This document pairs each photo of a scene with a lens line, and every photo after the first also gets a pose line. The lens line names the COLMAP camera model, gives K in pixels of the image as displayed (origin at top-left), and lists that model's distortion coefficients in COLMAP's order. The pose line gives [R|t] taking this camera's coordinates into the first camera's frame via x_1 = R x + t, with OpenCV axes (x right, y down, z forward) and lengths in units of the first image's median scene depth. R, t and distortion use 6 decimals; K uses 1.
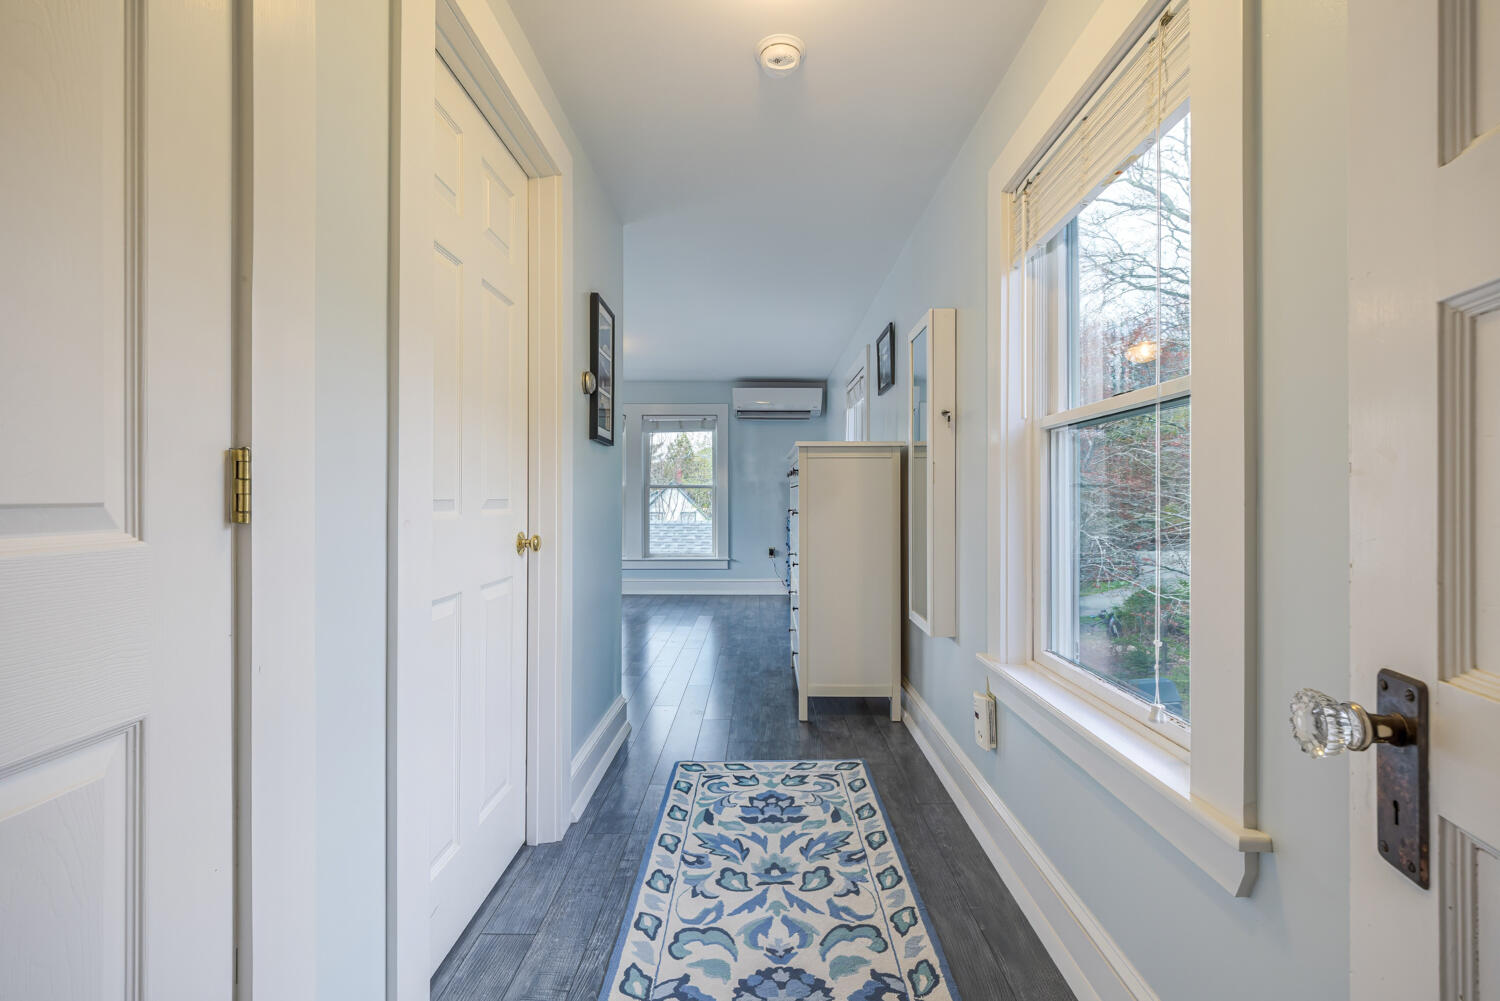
lens RADIAL K [[649.7, 0, 750.7], [0, 649.7, 493.6], [0, 0, 1]] dist [0.008316, -0.001276]
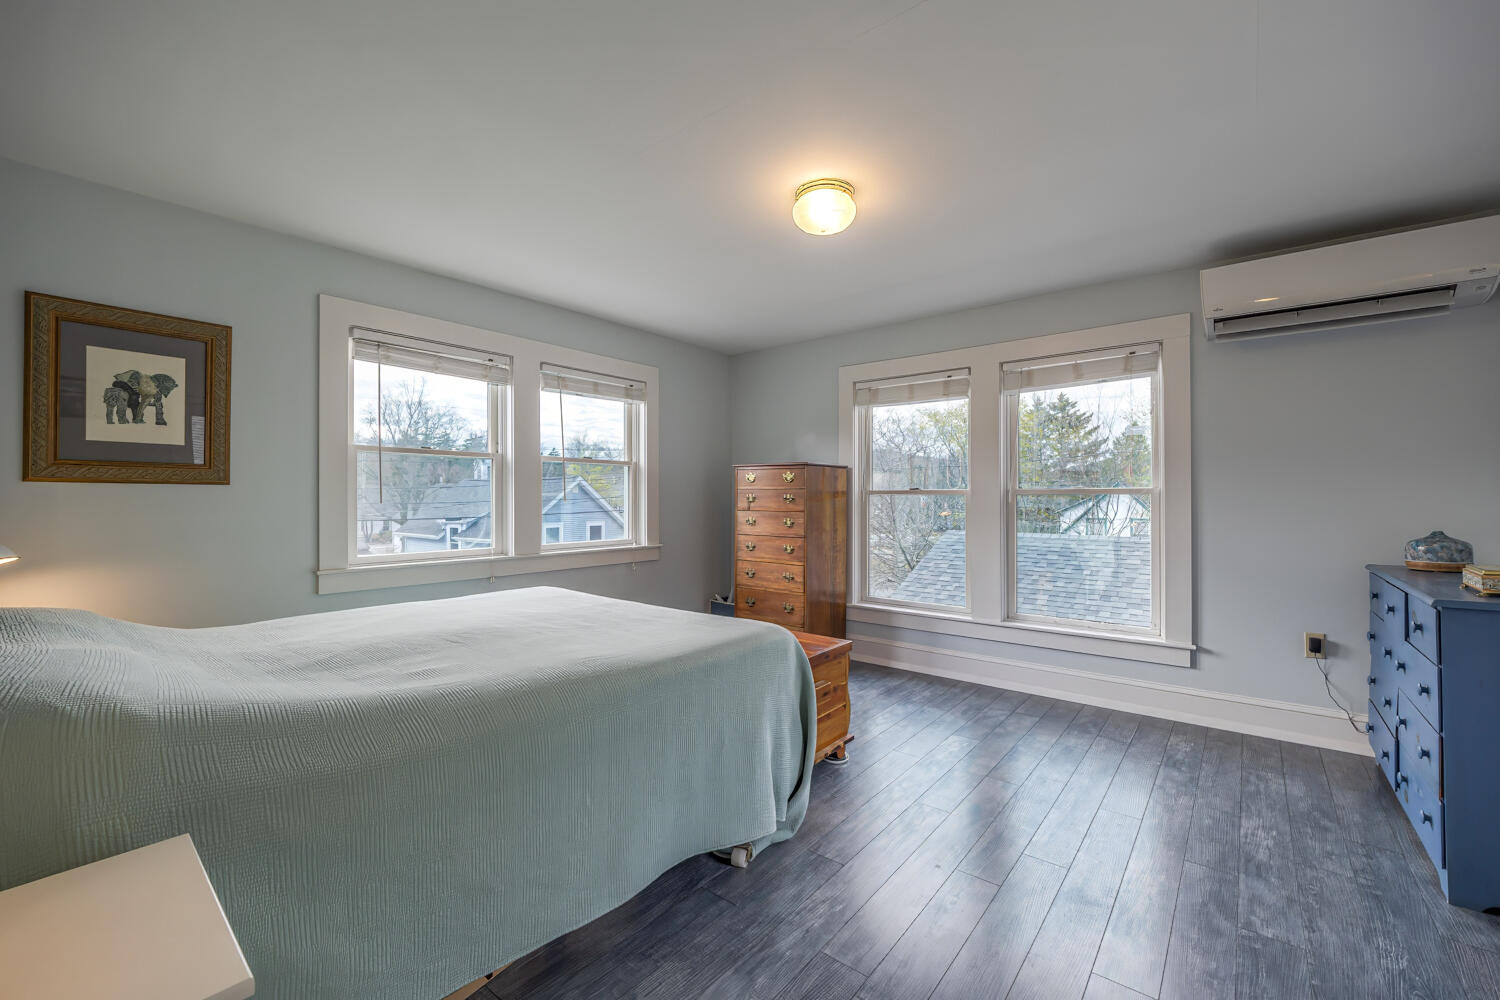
lens RADIAL K [[649.7, 0, 746.0], [0, 649.7, 496.1], [0, 0, 1]] dist [0.008316, -0.001276]
pose [[0.796321, -0.002344, -0.604870, -0.006020], [0.000647, 0.999995, -0.003024, -0.006001], [0.604874, 0.002016, 0.796319, 0.435530]]
